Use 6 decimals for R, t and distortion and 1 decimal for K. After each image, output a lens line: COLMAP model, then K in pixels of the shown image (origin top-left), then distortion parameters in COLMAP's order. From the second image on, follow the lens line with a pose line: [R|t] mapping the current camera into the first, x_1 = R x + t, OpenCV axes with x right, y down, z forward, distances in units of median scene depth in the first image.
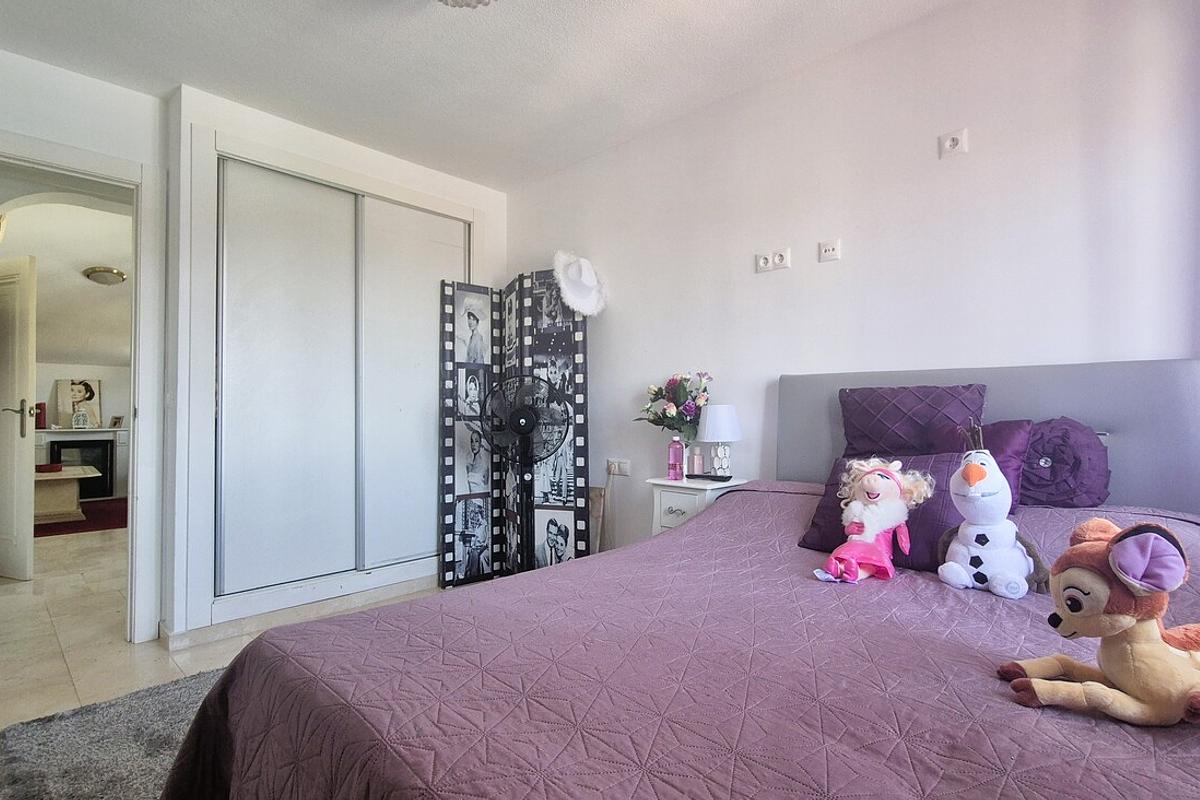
lens RADIAL K [[590.7, 0, 600.4], [0, 590.7, 401.4], [0, 0, 1]] dist [0.004325, 0.001511]
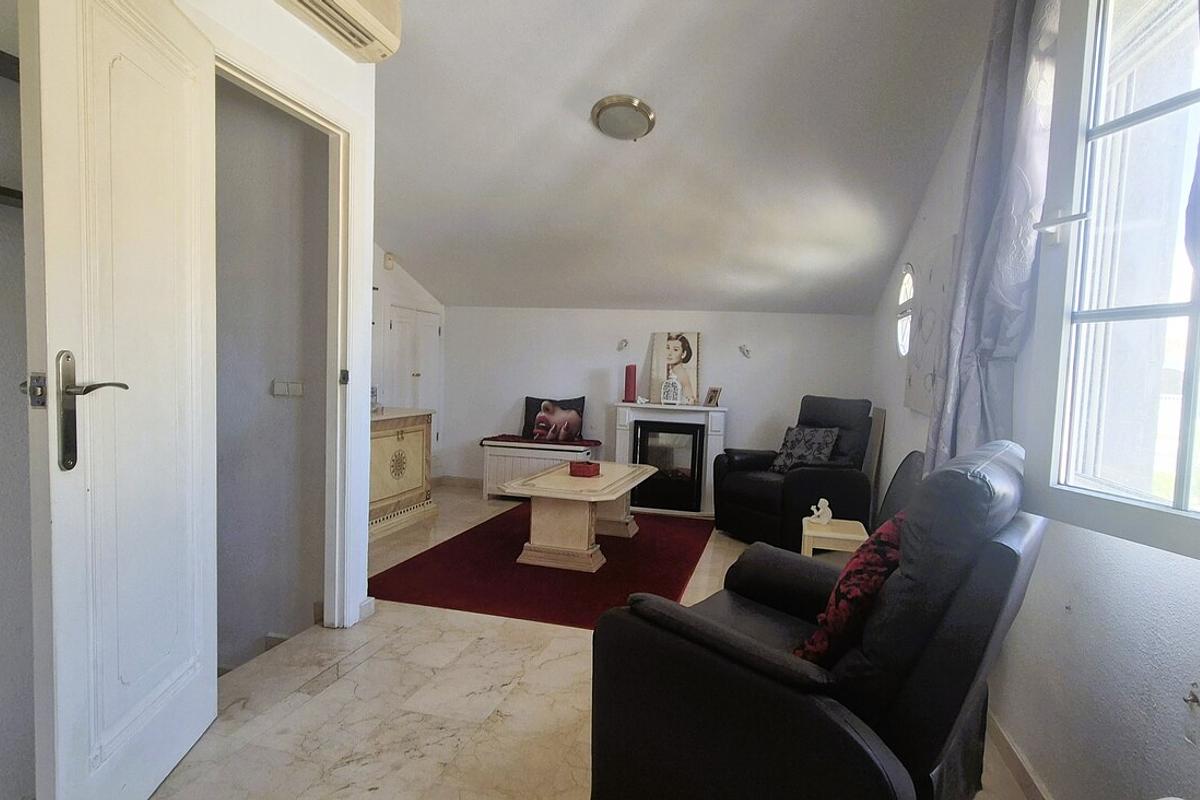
lens RADIAL K [[590.7, 0, 601.6], [0, 590.7, 400.5], [0, 0, 1]] dist [0.004325, 0.001511]
pose [[0.451780, 0.065452, -0.889725, -0.308130], [-0.015176, 0.997725, 0.065691, -0.001890], [0.892000, -0.016176, 0.451745, 0.616372]]
